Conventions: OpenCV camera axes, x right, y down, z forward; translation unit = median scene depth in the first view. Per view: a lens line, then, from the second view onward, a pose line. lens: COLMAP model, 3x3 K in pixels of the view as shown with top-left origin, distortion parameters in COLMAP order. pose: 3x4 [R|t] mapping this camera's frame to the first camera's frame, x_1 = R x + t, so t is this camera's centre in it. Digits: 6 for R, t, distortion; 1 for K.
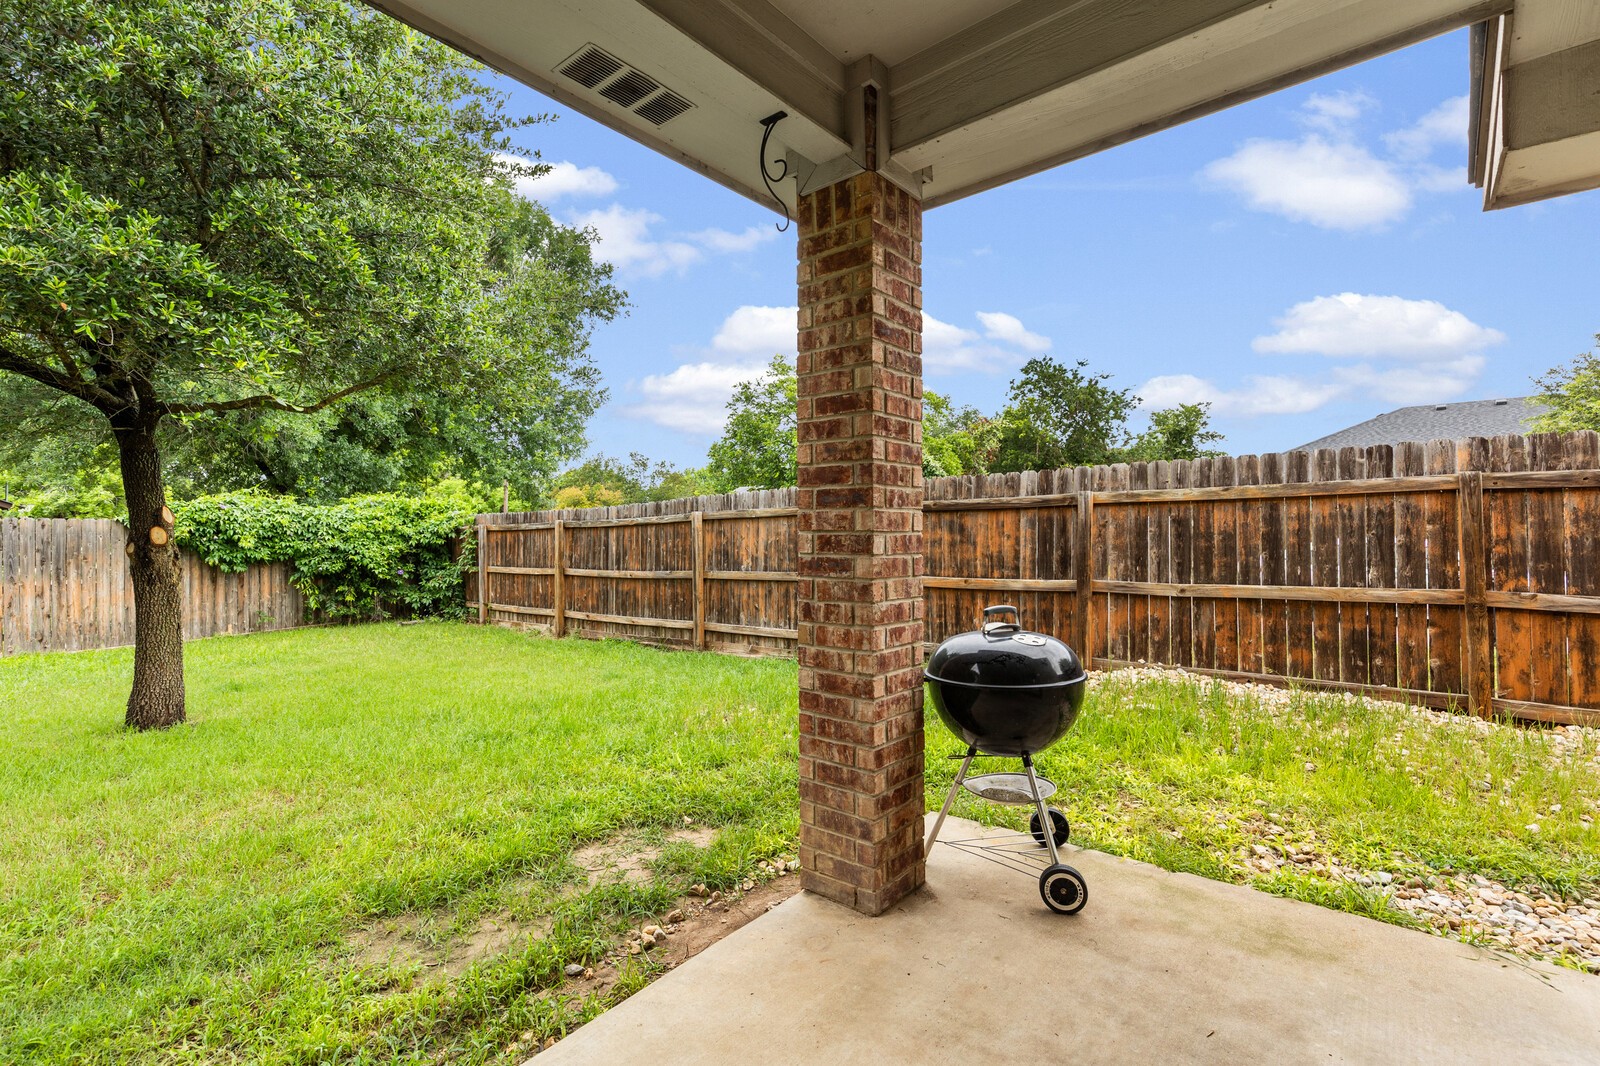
lens RADIAL K [[718.3, 0, 794.4], [0, 718.3, 527.8], [0, 0, 1]] dist [0.003652, -0.000164]
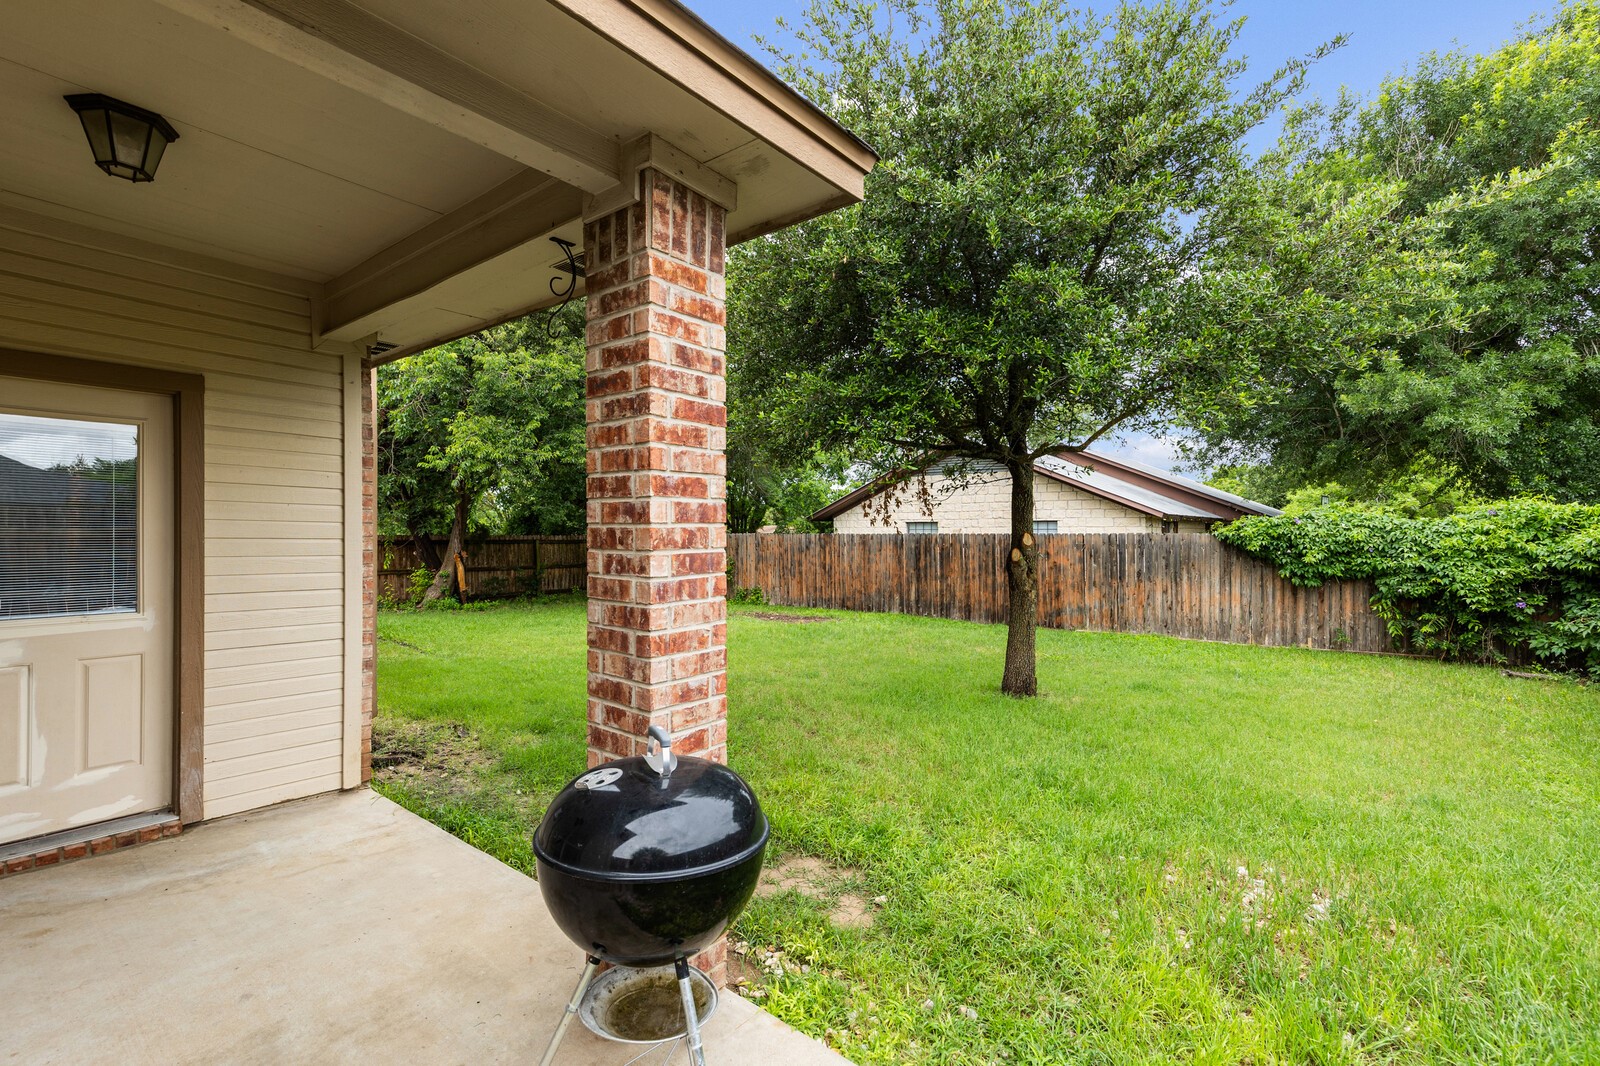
lens RADIAL K [[722.8, 0, 794.1], [0, 722.8, 539.0], [0, 0, 1]] dist [0.023632, 0.000151]
pose [[0.004674, 0.015564, -0.999868, 0.239742], [-0.001107, 0.999878, 0.015559, -0.019761], [0.999988, 0.001034, 0.004690, 0.278995]]
